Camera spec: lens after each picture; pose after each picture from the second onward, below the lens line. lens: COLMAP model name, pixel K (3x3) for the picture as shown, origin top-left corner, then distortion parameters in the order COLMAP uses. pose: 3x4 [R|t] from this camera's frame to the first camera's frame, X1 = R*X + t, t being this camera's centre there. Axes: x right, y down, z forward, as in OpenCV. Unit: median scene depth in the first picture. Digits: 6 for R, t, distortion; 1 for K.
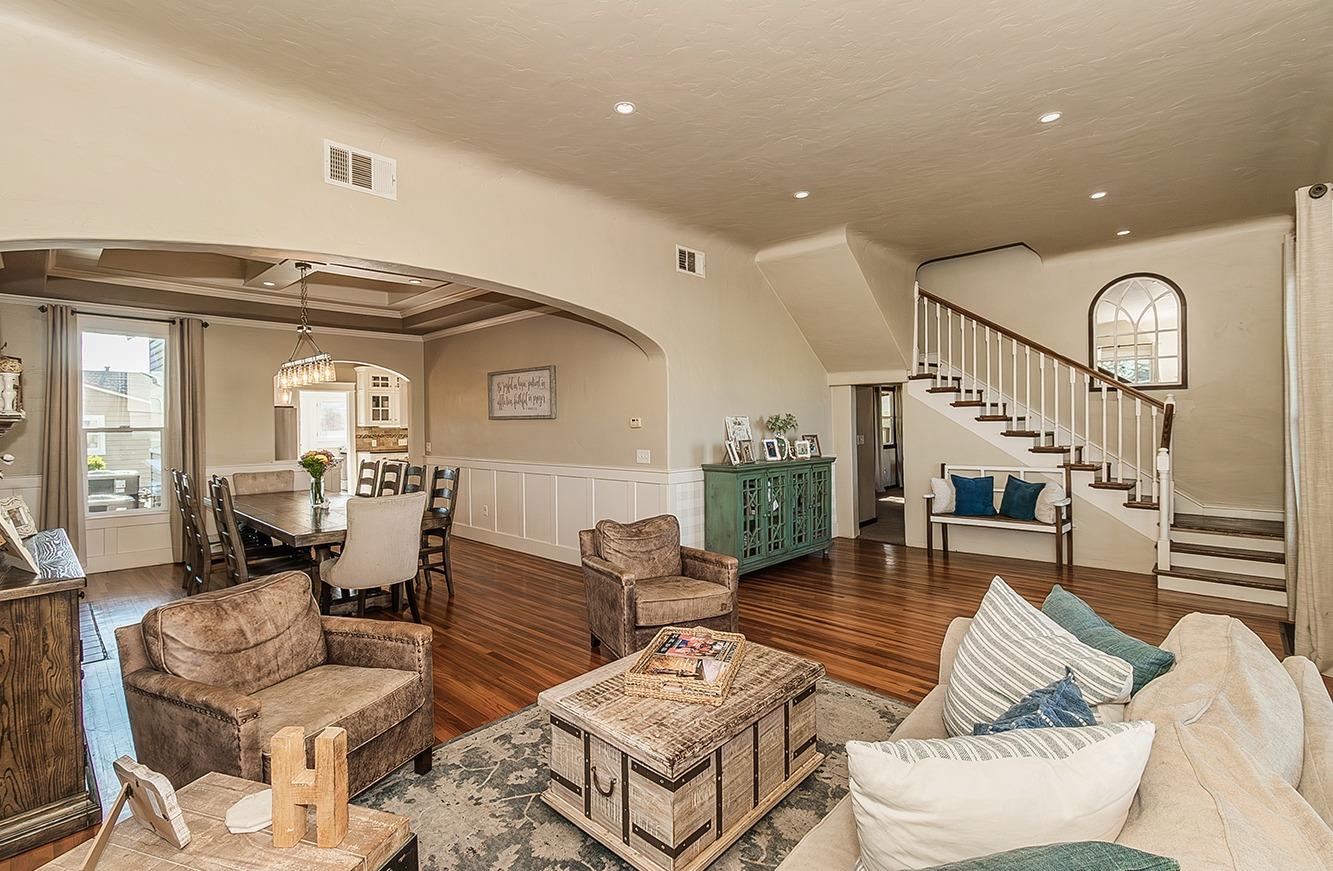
lens RADIAL K [[607.3, 0, 662.9], [0, 607.3, 452.1], [0, 0, 1]] dist [-0.000630, -0.000434]
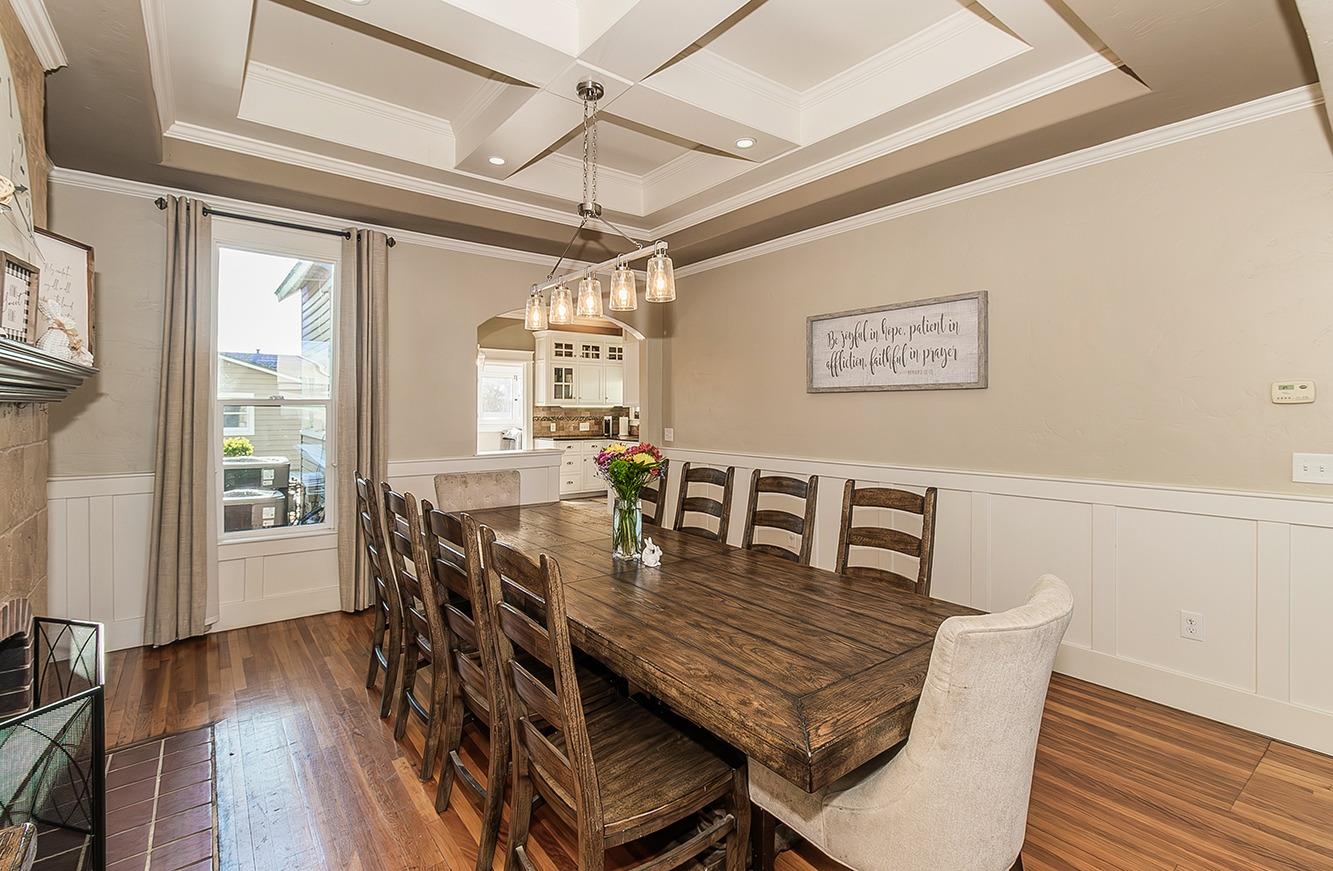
lens RADIAL K [[601.7, 0, 666.5], [0, 601.7, 435.5], [0, 0, 1]] dist [0.004010, 0.000576]
pose [[0.989374, 0.016547, -0.144446, -0.362844], [-0.017239, 0.999845, -0.003541, -0.006048], [0.144365, 0.005994, 0.989506, 0.402783]]
